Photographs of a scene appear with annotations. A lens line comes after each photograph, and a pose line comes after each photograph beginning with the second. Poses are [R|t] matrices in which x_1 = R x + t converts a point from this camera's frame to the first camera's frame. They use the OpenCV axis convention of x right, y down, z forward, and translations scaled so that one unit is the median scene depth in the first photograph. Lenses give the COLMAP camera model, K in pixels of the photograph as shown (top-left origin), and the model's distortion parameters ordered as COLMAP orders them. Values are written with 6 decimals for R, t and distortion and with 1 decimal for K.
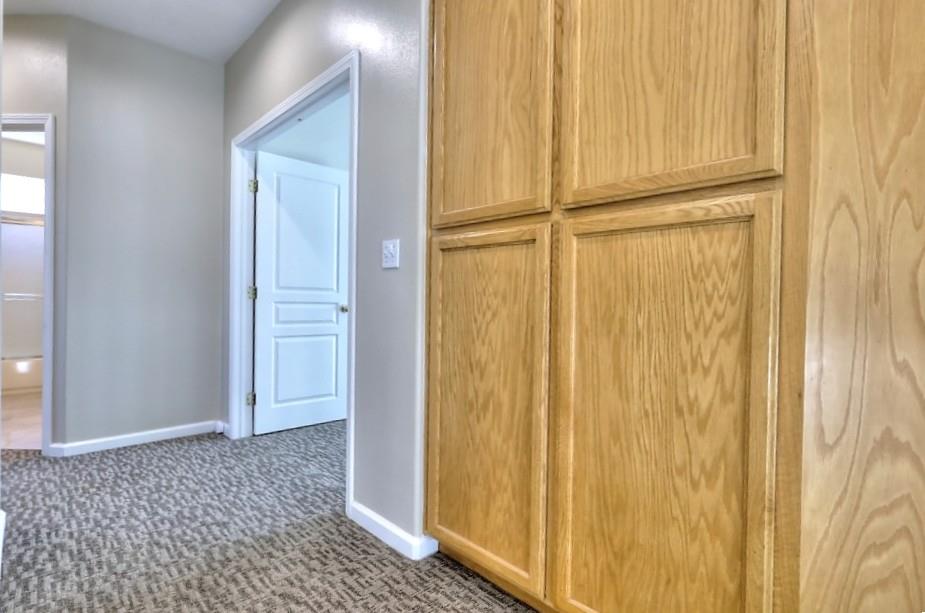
lens RADIAL K [[457.6, 0, 460.3], [0, 457.6, 305.1], [0, 0, 1]] dist [-0.001923, -0.000496]
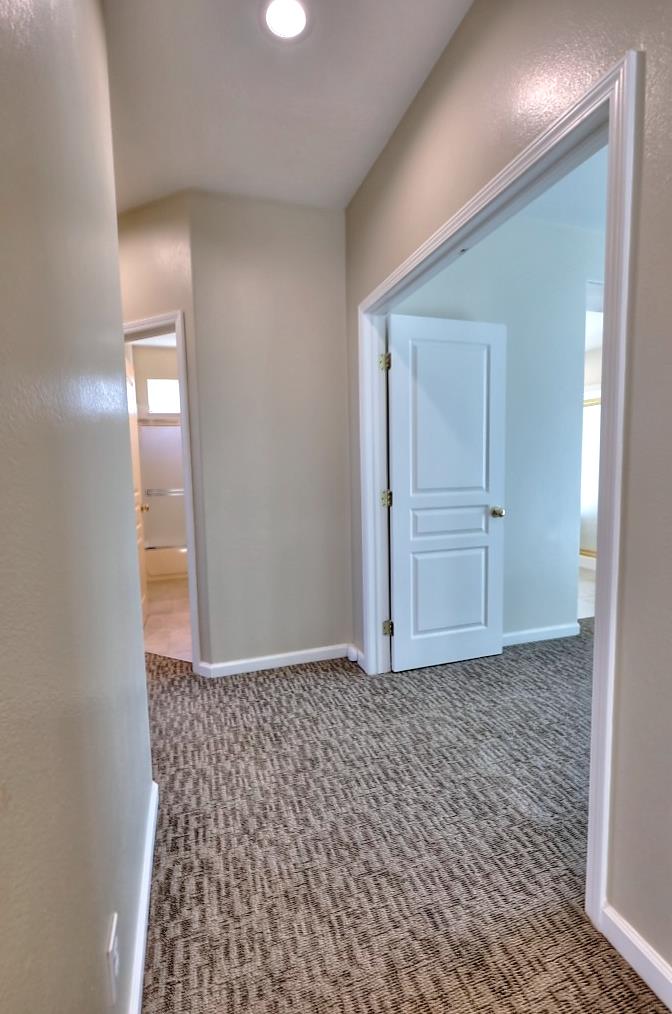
lens RADIAL K [[457.3, 0, 337.8], [0, 457.3, 506.4], [0, 0, 1]] dist [-0.003155, 0.000443]
pose [[0.902453, 0.005657, -0.430751, -0.230339], [0.031586, 0.996353, 0.079262, -0.097436], [0.429629, -0.085136, 0.898983, 0.300047]]
